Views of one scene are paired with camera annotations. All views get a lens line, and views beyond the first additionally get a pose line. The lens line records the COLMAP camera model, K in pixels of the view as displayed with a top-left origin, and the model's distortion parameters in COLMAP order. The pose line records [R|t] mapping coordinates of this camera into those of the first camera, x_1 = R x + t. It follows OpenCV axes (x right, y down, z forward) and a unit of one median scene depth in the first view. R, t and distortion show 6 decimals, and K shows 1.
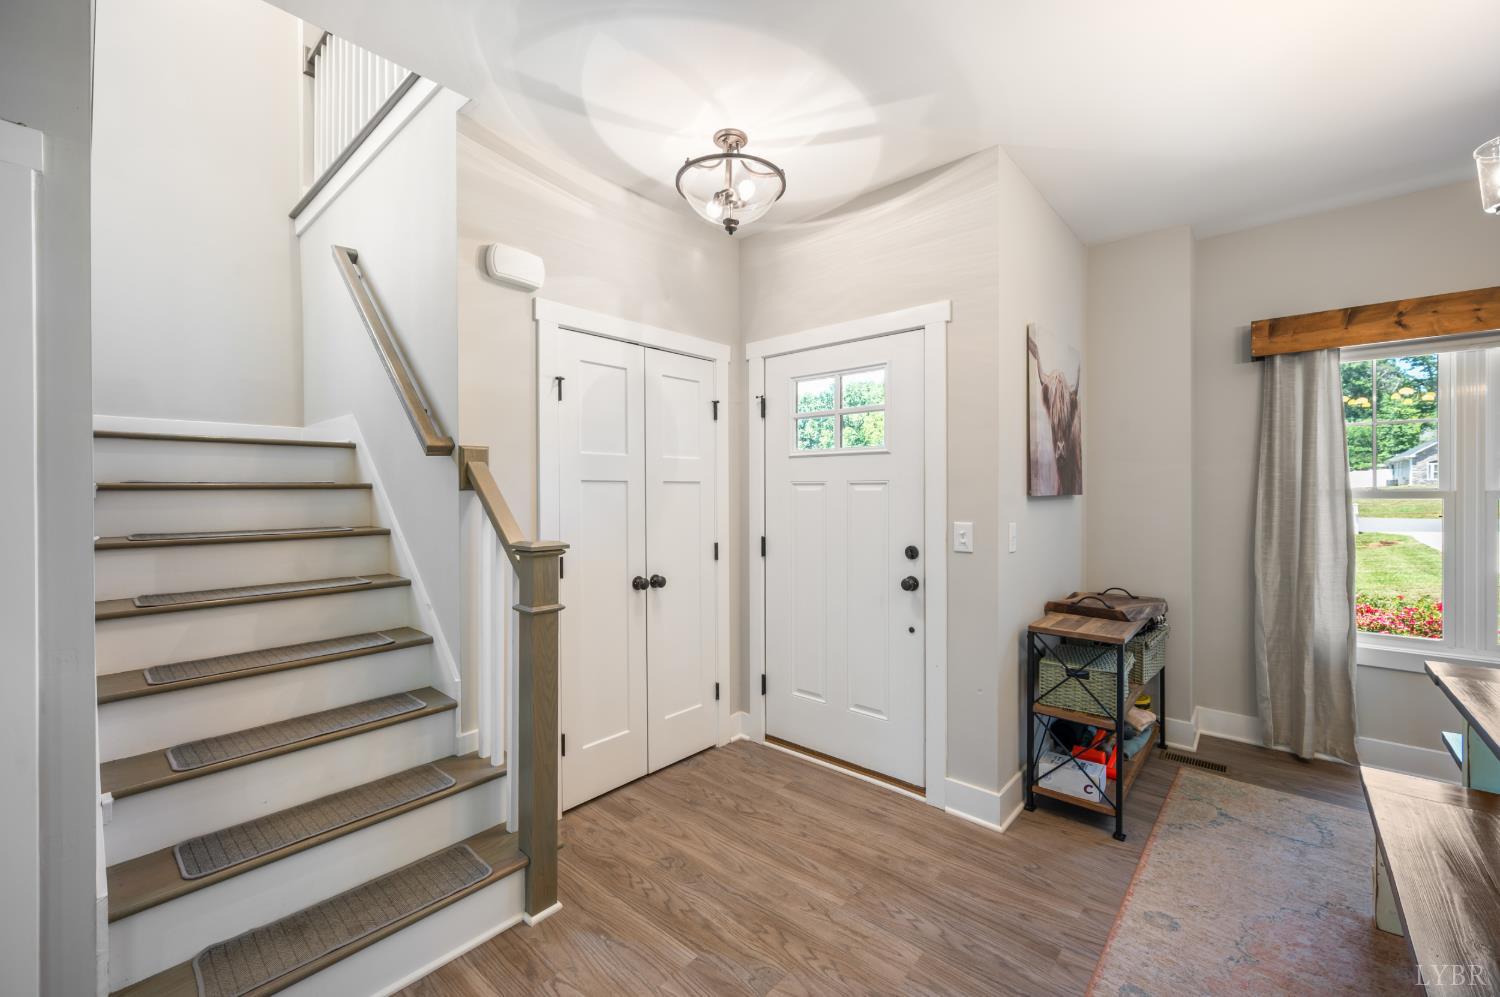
lens RADIAL K [[609.1, 0, 745.1], [0, 609.1, 497.7], [0, 0, 1]] dist [-0.002977, 0.001161]
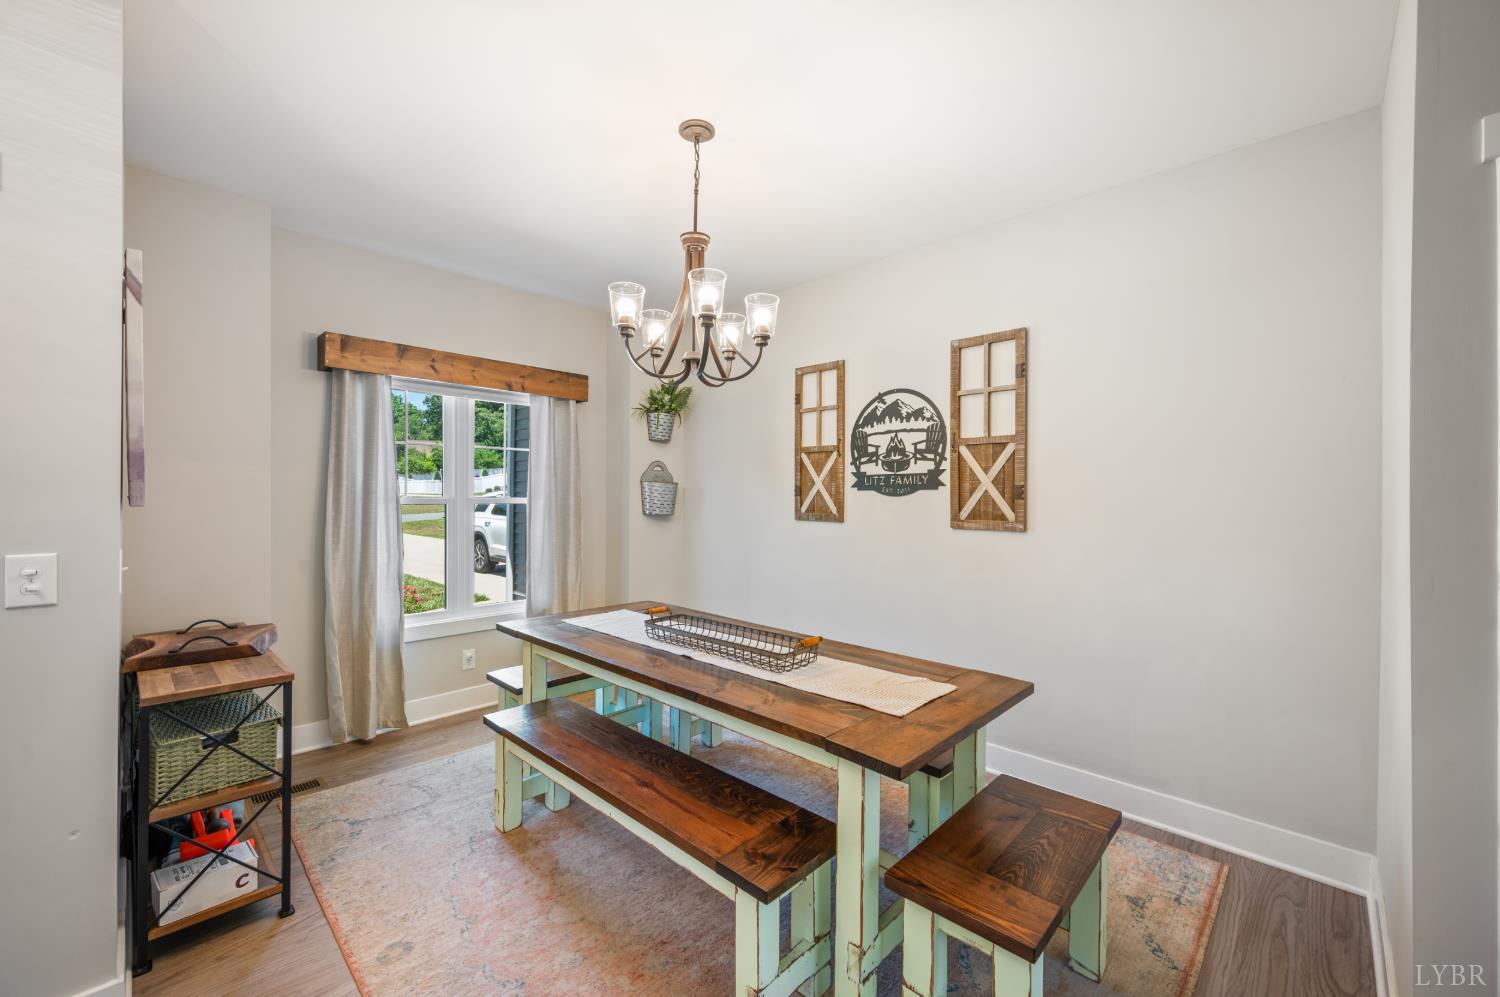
lens RADIAL K [[609.1, 0, 746.7], [0, 609.1, 494.3], [0, 0, 1]] dist [-0.002977, 0.001161]
pose [[0.036261, 0.004539, 0.999332, -0.183547], [0.005162, 0.999975, -0.004729, -0.010193], [-0.999329, 0.005330, 0.036236, 0.302018]]
